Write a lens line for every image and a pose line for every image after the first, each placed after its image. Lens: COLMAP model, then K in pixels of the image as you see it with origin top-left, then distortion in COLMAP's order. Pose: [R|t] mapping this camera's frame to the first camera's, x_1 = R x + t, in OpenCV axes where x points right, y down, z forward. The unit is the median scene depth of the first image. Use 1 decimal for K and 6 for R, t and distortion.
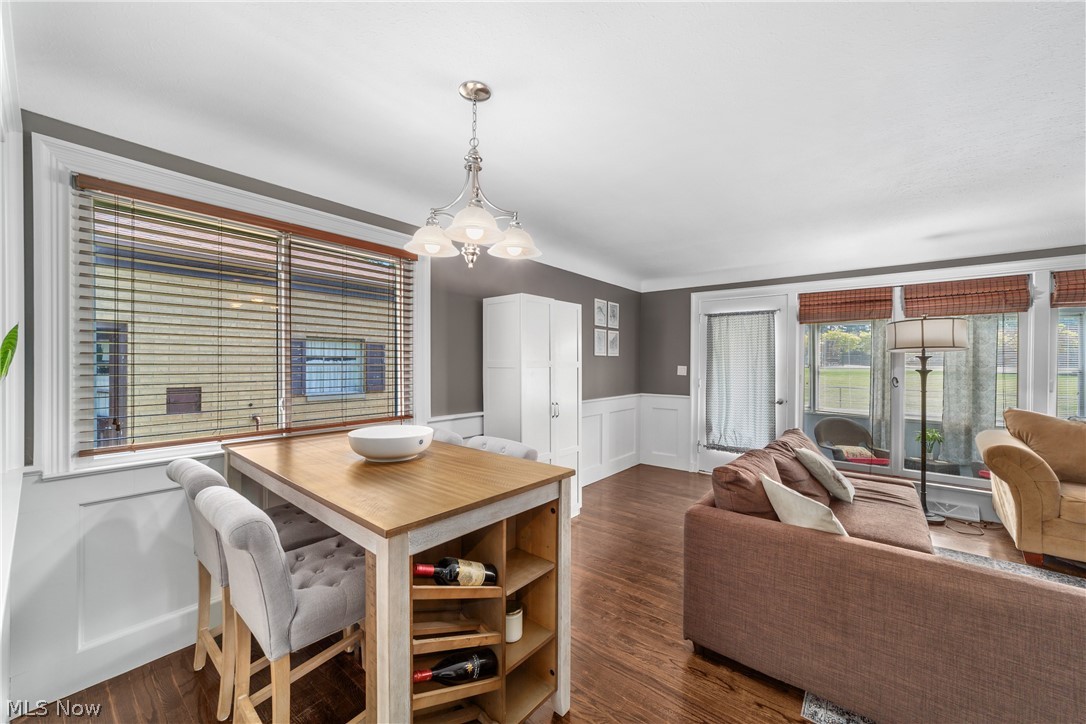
lens RADIAL K [[420.6, 0, 542.4], [0, 420.6, 368.0], [0, 0, 1]] dist [-0.012621, 0.003235]
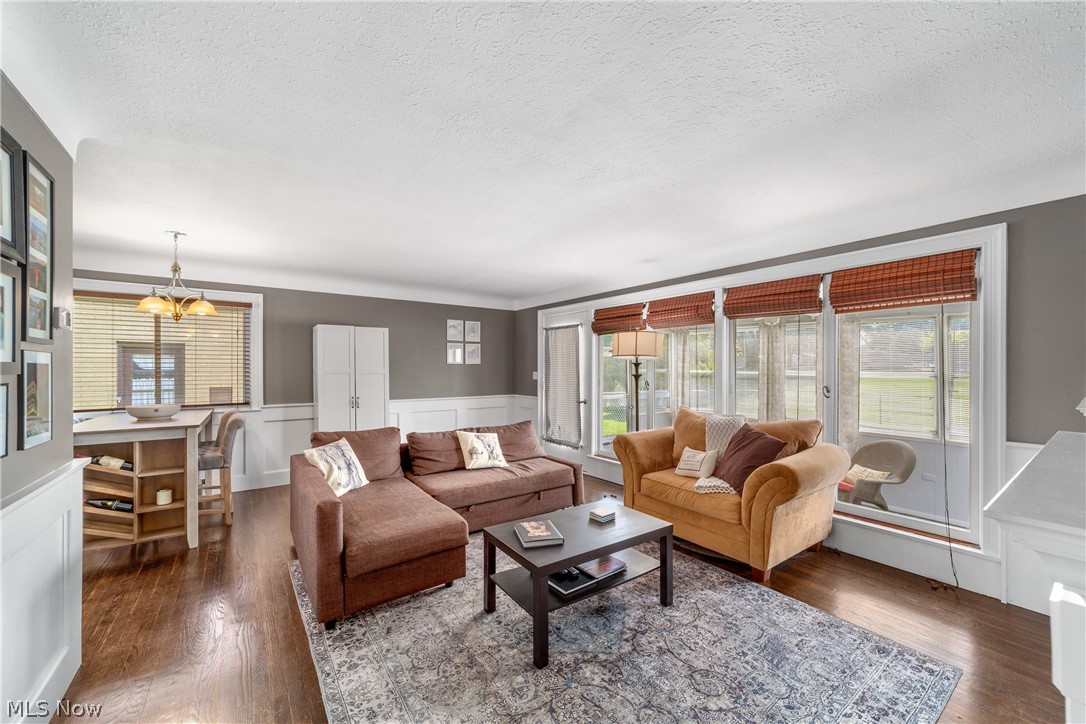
lens RADIAL K [[420.6, 0, 543.3], [0, 420.6, 365.5], [0, 0, 1]] dist [-0.012621, 0.003235]
pose [[0.967132, -0.007254, -0.254170, 0.730092], [0.001827, 0.999765, -0.021580, 0.003894], [0.254267, 0.020407, 0.966919, -0.164604]]
